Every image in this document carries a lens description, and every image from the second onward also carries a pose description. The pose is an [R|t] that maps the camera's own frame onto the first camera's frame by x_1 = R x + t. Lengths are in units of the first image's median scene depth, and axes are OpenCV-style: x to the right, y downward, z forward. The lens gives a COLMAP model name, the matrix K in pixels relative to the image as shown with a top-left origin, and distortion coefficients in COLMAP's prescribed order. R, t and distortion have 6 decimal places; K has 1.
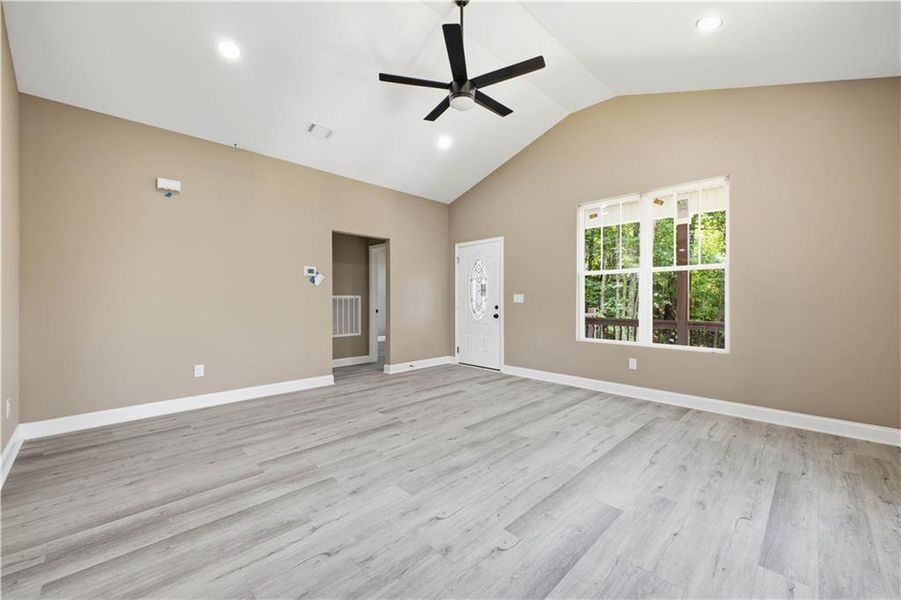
lens RADIAL K [[358.3, 0, 453.8], [0, 358.3, 299.7], [0, 0, 1]] dist [0.030899, -0.003757]
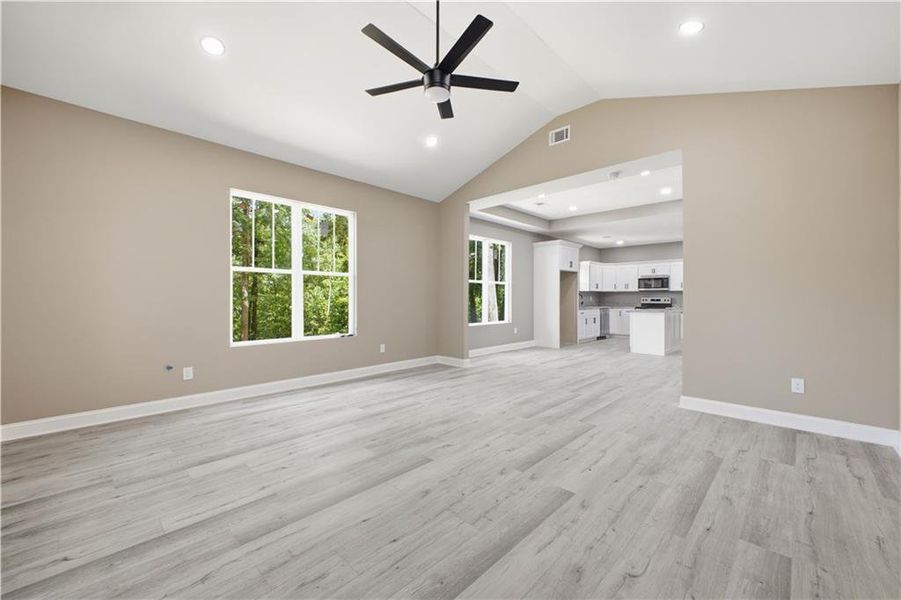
lens RADIAL K [[358.3, 0, 456.1], [0, 358.3, 297.3], [0, 0, 1]] dist [0.030899, -0.003757]
pose [[-0.999436, -0.003663, -0.033380, 0.005014], [-0.003643, 0.999993, -0.000677, -0.004118], [0.033383, -0.000555, -0.999442, 1.736590]]
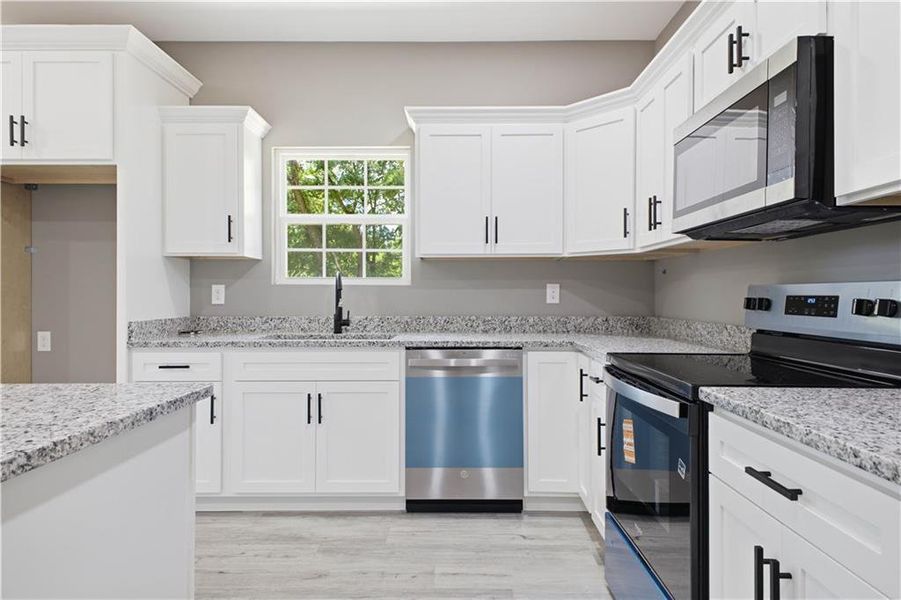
lens RADIAL K [[536.2, 0, 450.1], [0, 536.2, 292.9], [0, 0, 1]] dist [0.031200, -0.013302]
pose [[-0.707115, 0.000245, 0.707099, -1.995158], [-0.001102, 0.999998, -0.001448, 0.001087], [-0.707098, -0.001802, -0.707113, -0.765334]]
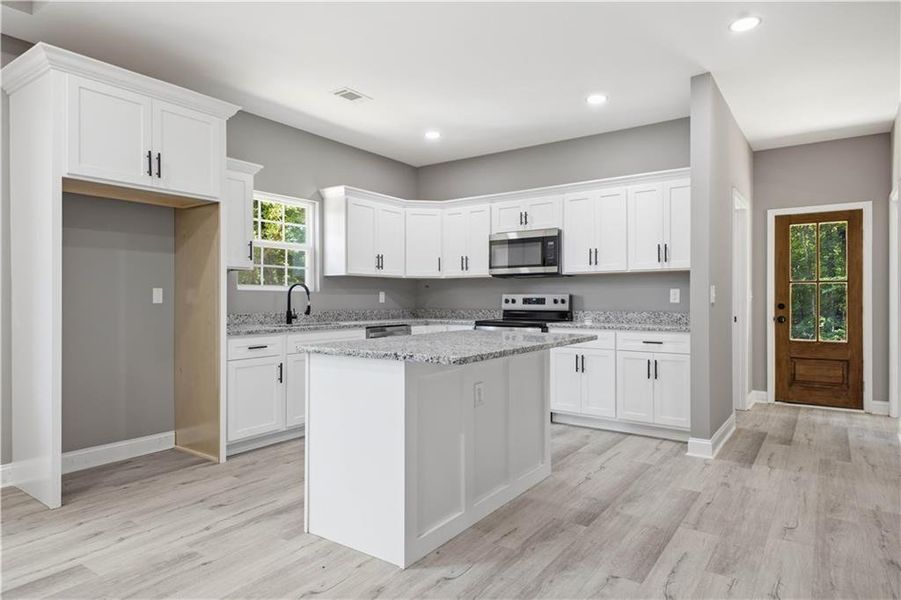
lens RADIAL K [[536.2, 0, 450.7], [0, 536.2, 297.6], [0, 0, 1]] dist [0.031200, -0.013302]
pose [[-0.984187, -0.002429, -0.177114, -1.303475], [-0.002164, 0.999996, -0.001685, 0.004727], [0.177117, -0.001275, -0.984189, 0.228706]]
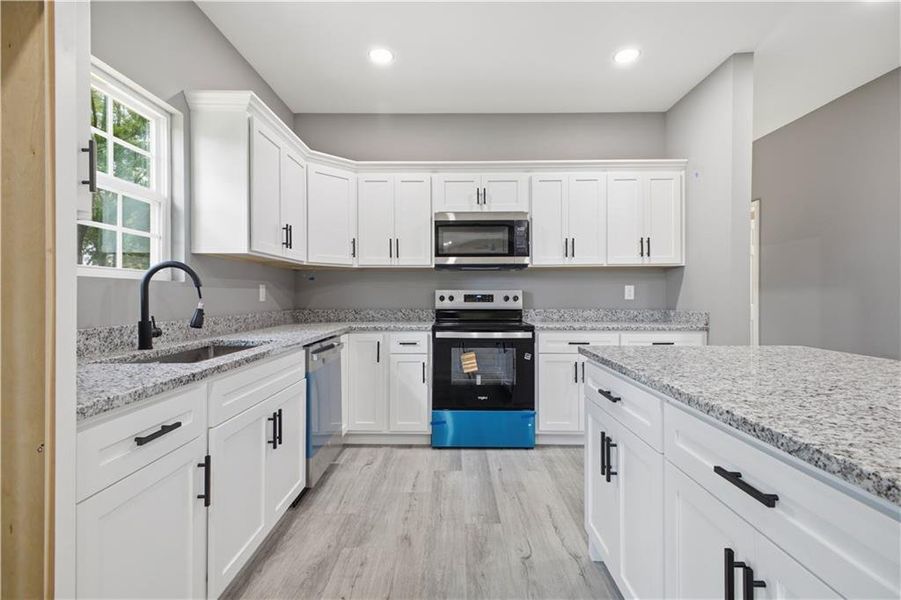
lens RADIAL K [[432.7, 0, 452.9], [0, 432.7, 295.3], [0, 0, 1]] dist [0.028752, -0.003589]
pose [[-0.706520, -0.001863, -0.707691, -1.003207], [-0.002754, 0.999996, 0.000116, 0.004848], [0.707688, 0.002031, -0.706522, -0.639960]]
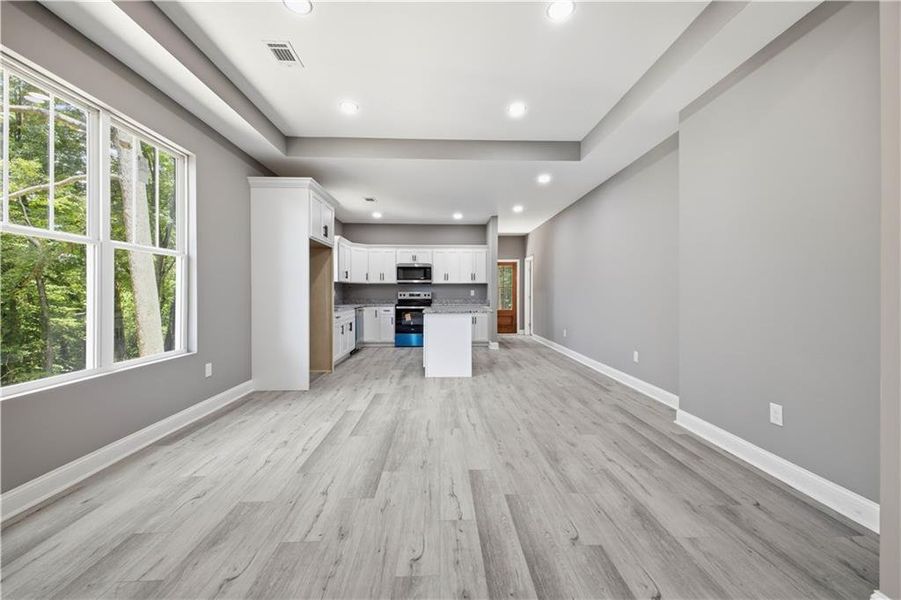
lens RADIAL K [[358.3, 0, 452.1], [0, 358.3, 297.6], [0, 0, 1]] dist [0.030899, -0.003757]
pose [[-0.680832, 0.005247, -0.732421, -0.200674], [-0.003730, 0.999937, 0.010631, 0.003185], [0.732430, 0.009970, -0.680769, 0.504224]]
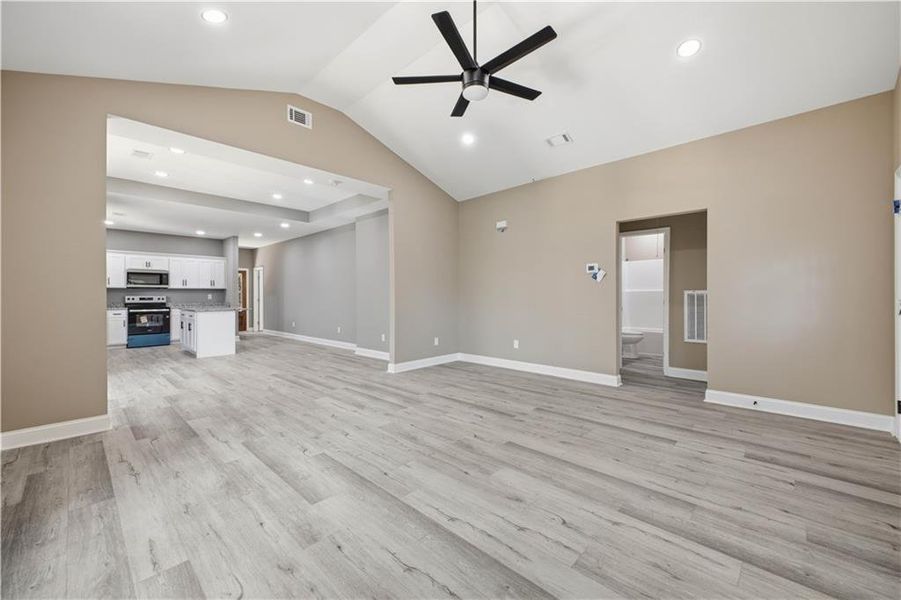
lens RADIAL K [[357.3, 0, 445.7], [0, 357.3, 295.6], [0, 0, 1]] dist [0.009481, 0.000916]
pose [[0.014957, -0.005785, -0.999871, 0.865727], [0.001122, 0.999983, -0.005769, 0.005954], [0.999888, -0.001035, 0.014963, 0.801876]]
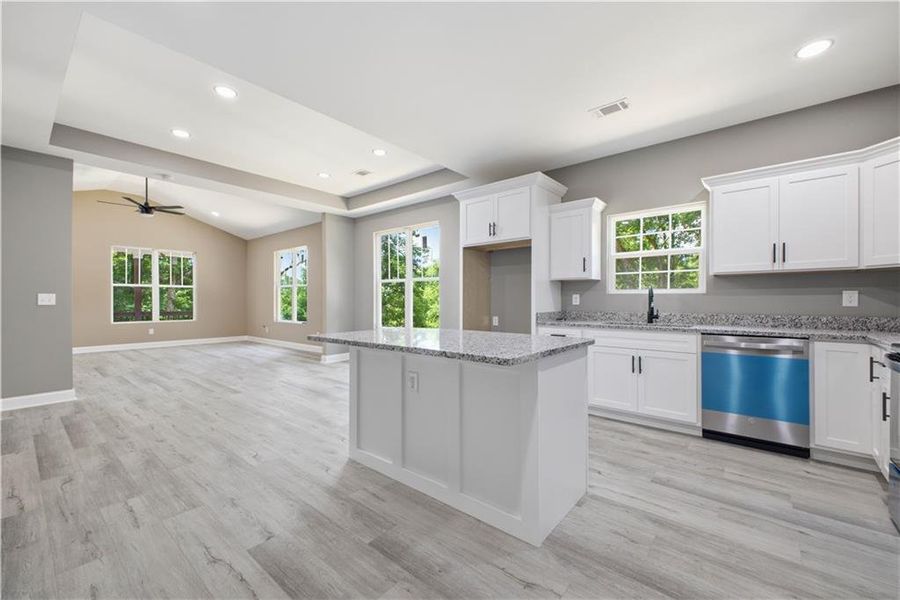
lens RADIAL K [[357.9, 0, 454.3], [0, 357.9, 300.3], [0, 0, 1]] dist [0.030899, -0.003757]
pose [[-0.101613, -0.001544, 0.994823, -2.181960], [0.002611, 0.999995, 0.001819, 0.002236], [-0.994821, 0.002783, -0.101609, -0.612861]]
